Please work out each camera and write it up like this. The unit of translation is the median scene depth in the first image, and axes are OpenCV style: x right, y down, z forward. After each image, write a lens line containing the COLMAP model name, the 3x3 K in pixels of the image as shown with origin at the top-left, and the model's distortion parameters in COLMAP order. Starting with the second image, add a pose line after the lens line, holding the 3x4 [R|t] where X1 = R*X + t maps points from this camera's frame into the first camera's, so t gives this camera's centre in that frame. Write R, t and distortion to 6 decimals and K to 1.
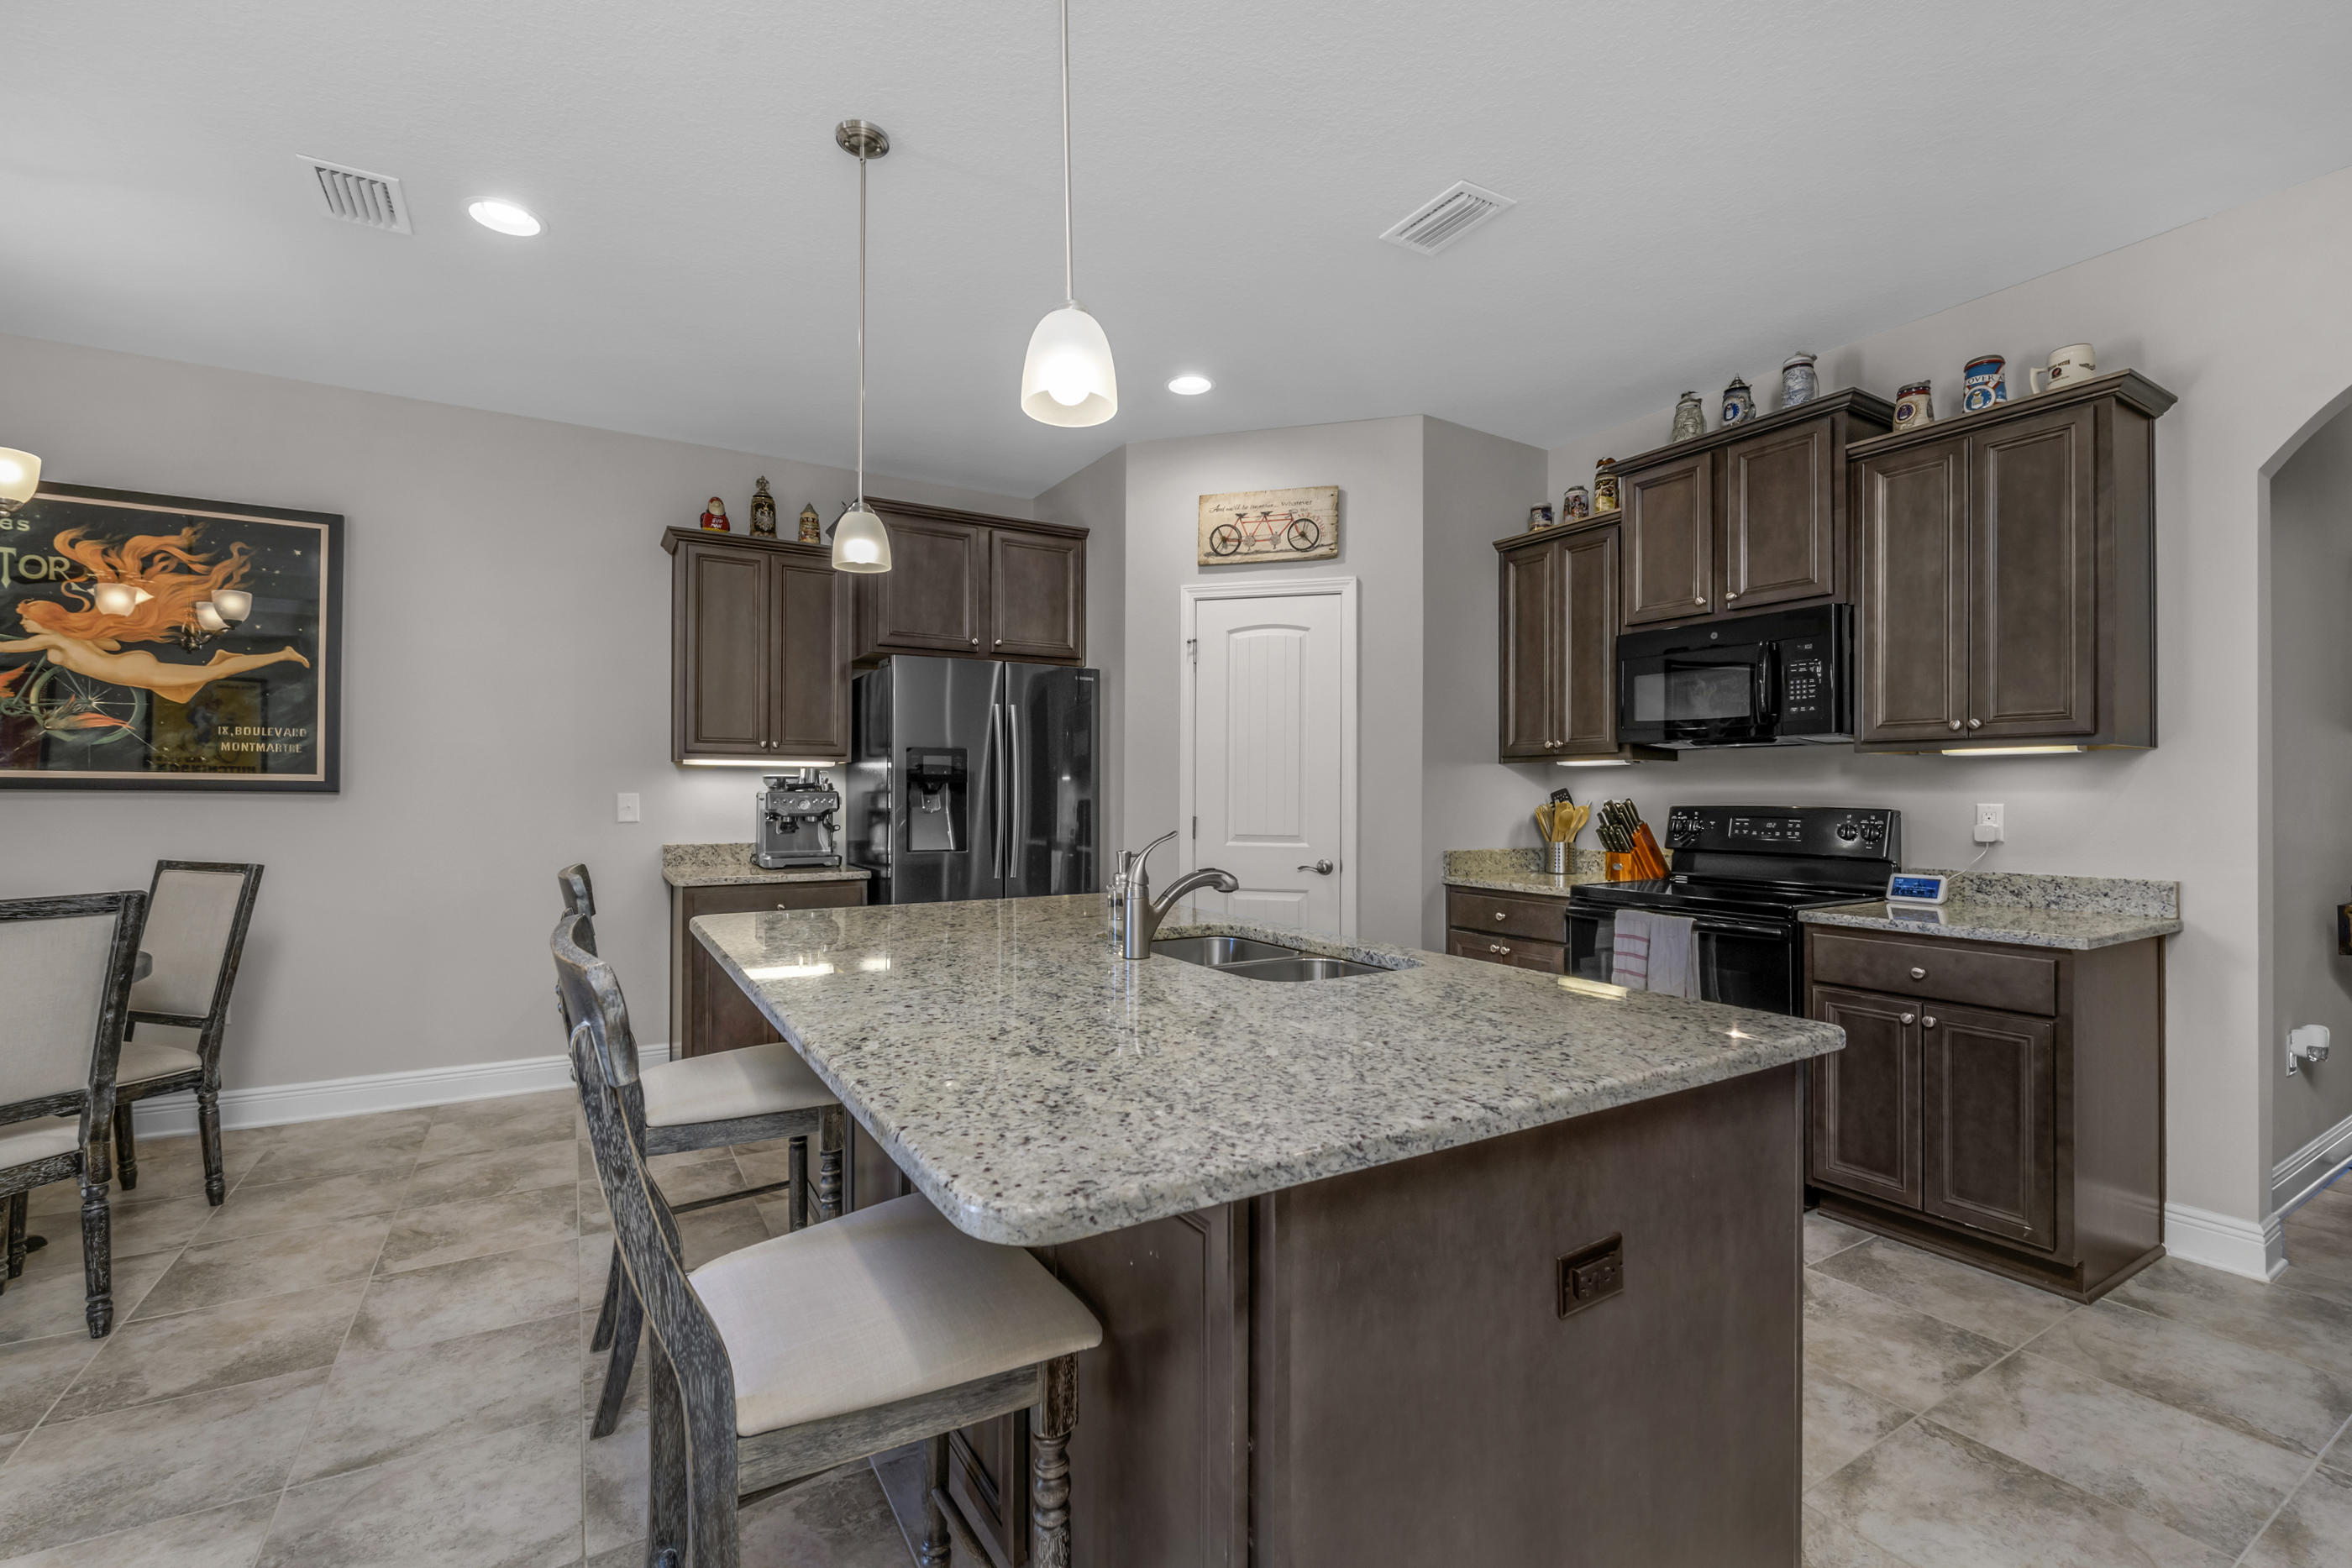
lens RADIAL K [[999.2, 0, 1179.9], [0, 999.2, 792.6], [0, 0, 1]] dist [-0.000467, -0.001619]
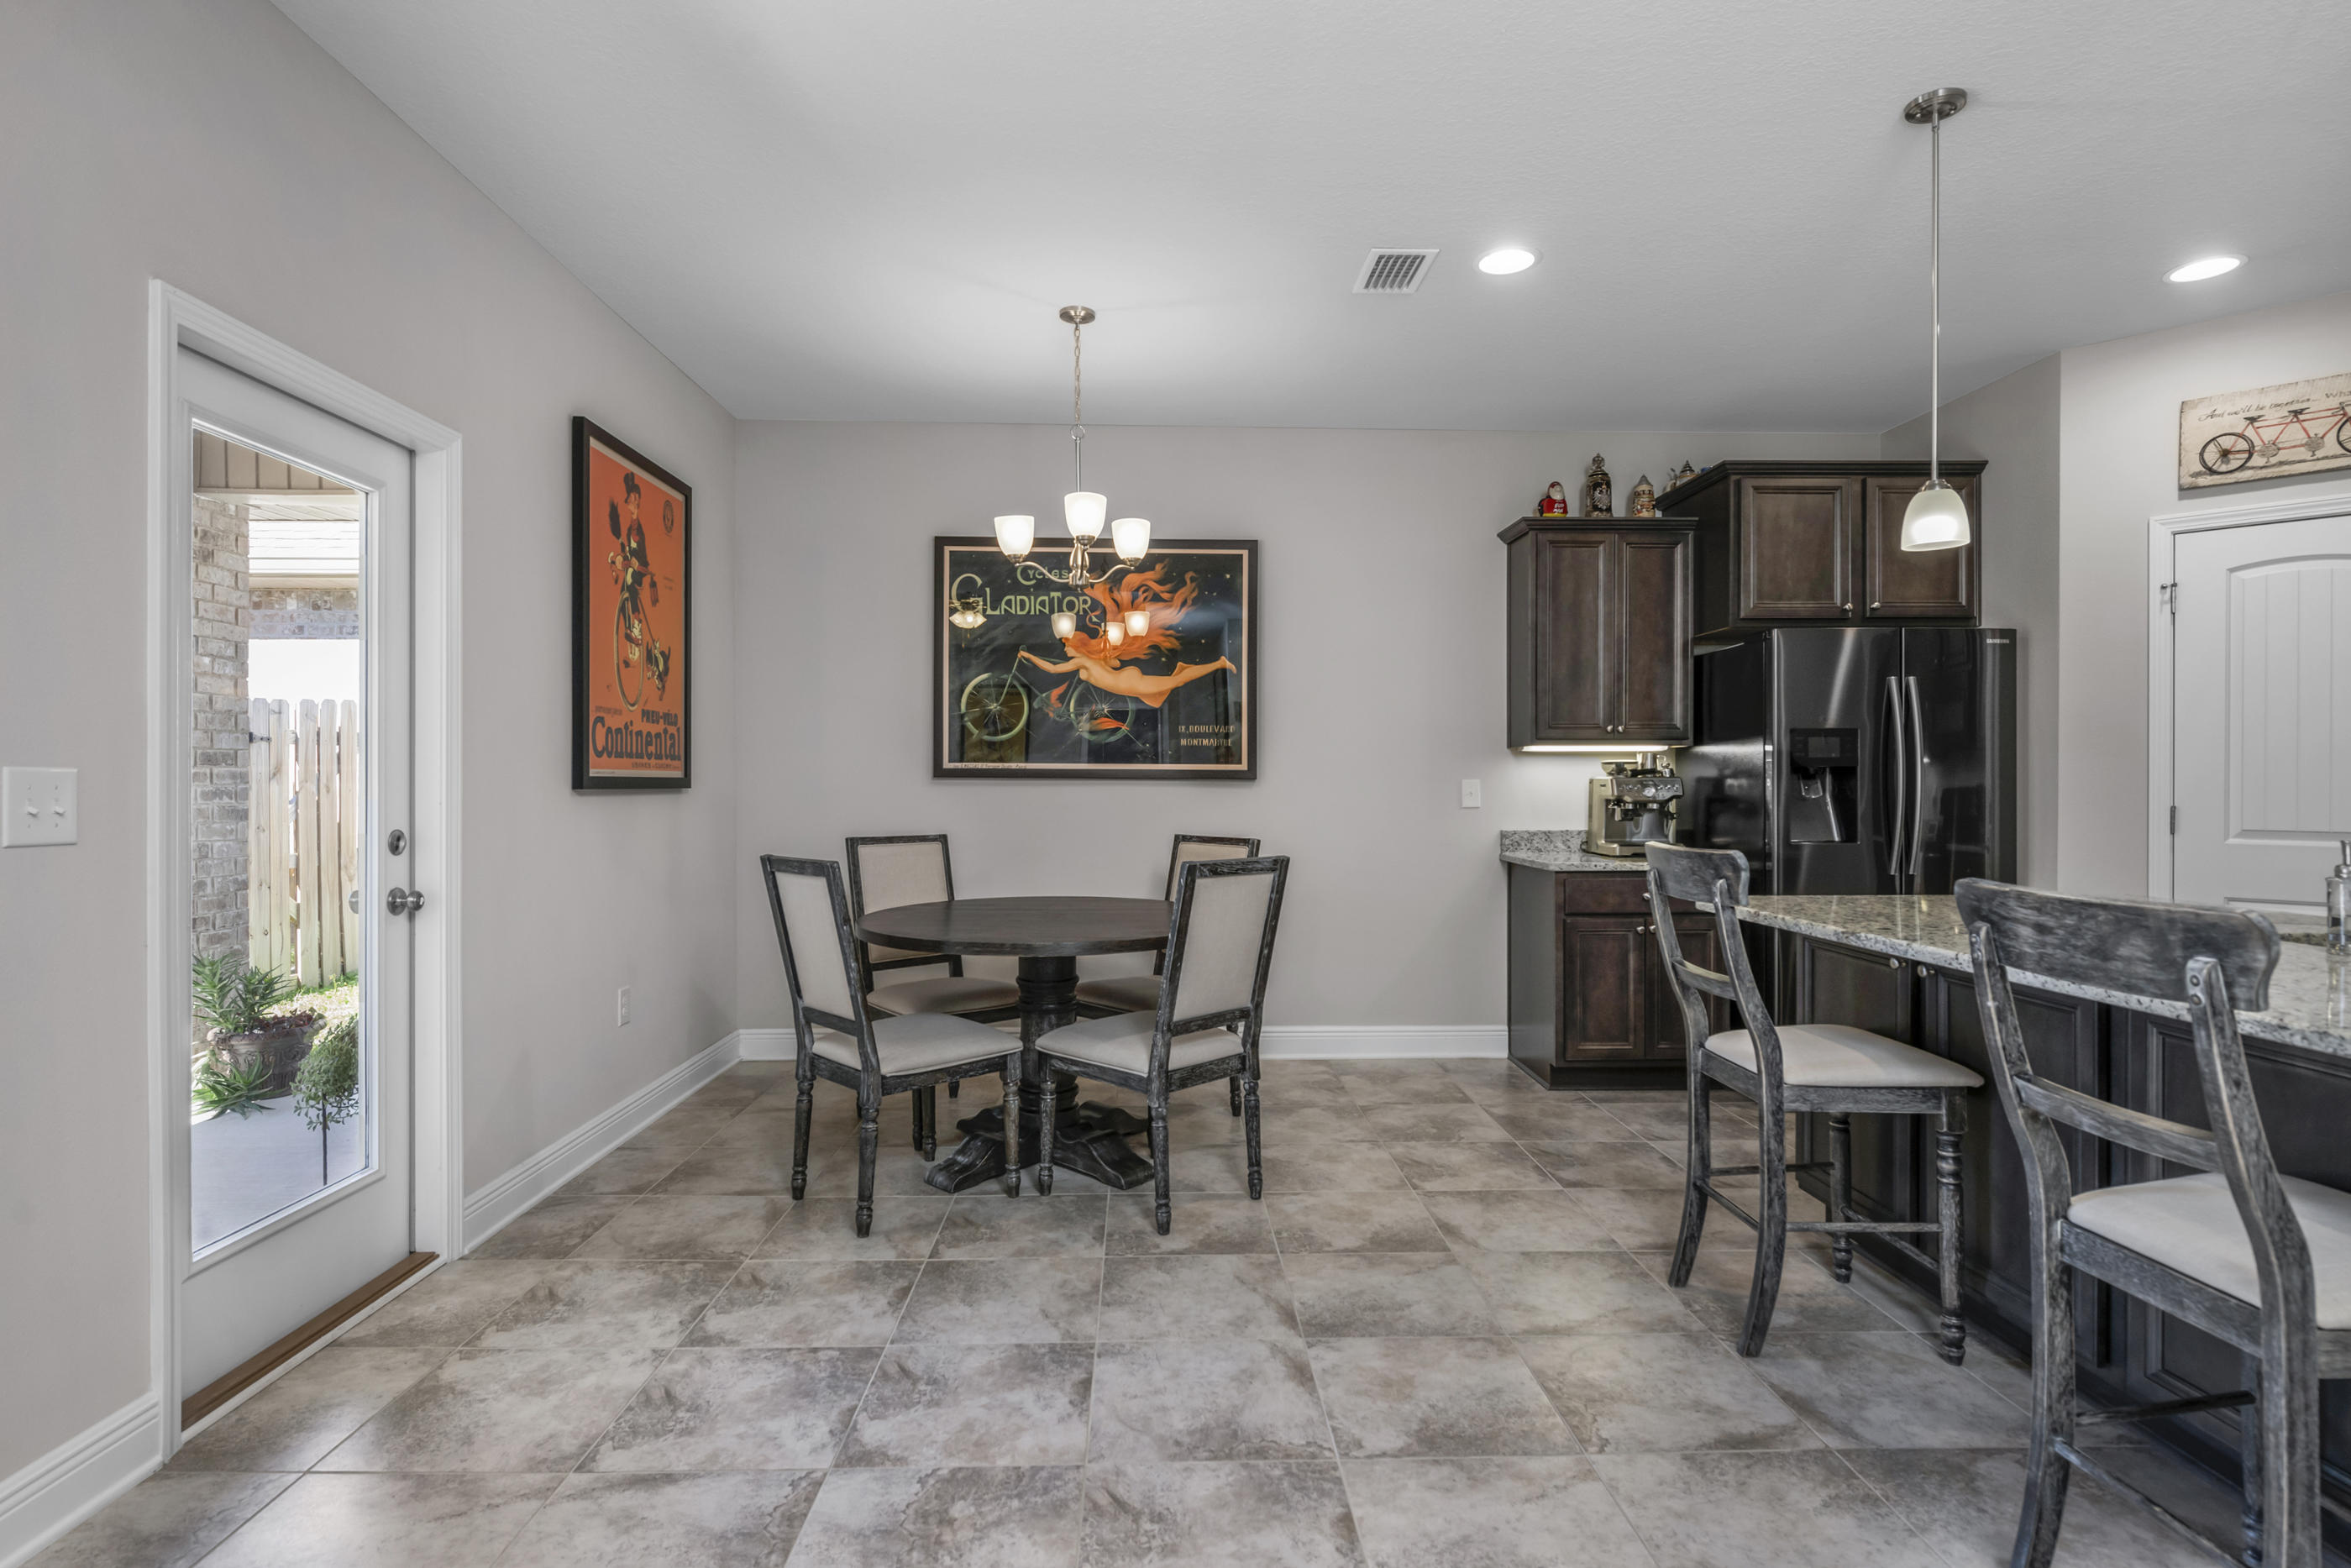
lens RADIAL K [[1165.3, 0, 1195.8], [0, 1165.3, 785.6], [0, 0, 1]] dist [0.005880, -0.003046]
pose [[0.876213, -0.001665, -0.481922, -0.225733], [0.003413, 0.999990, 0.002752, 0.002356], [0.481913, -0.004056, 0.876210, -0.196714]]
